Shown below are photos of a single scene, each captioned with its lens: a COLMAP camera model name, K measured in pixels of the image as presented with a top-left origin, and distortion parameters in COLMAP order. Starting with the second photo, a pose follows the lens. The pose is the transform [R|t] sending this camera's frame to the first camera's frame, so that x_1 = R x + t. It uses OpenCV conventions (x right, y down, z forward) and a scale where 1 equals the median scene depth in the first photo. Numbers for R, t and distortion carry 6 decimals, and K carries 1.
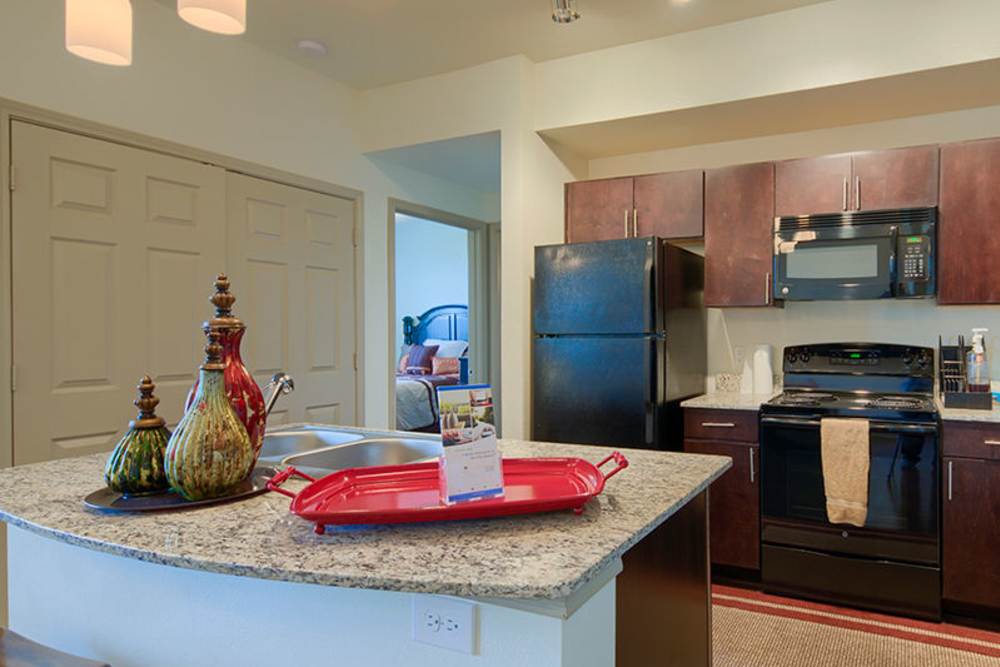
lens RADIAL K [[1669.0, 0, 500.1], [0, 1669.0, 333.6], [0, 0, 1]] dist [-0.019162, 0.000000]
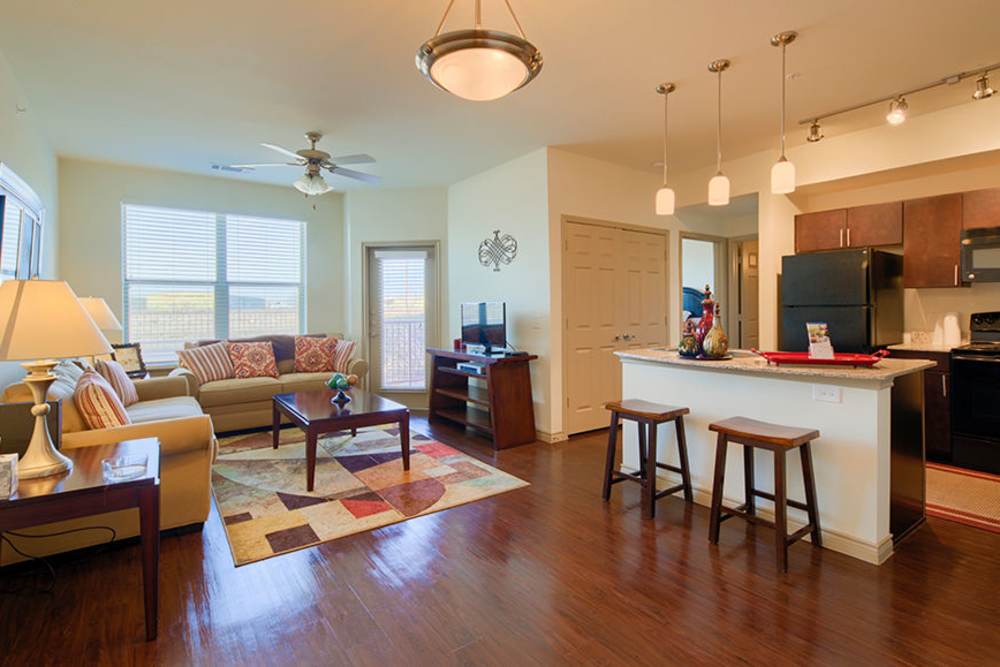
lens RADIAL K [[489.8, 0, 514.4], [0, 489.8, 307.2], [0, 0, 1]] dist [-0.002745, -0.001585]
pose [[0.835815, -0.003125, -0.549002, 0.069446], [0.005250, 0.999984, 0.002301, -0.000643], [0.548986, -0.004805, 0.835818, 0.415911]]
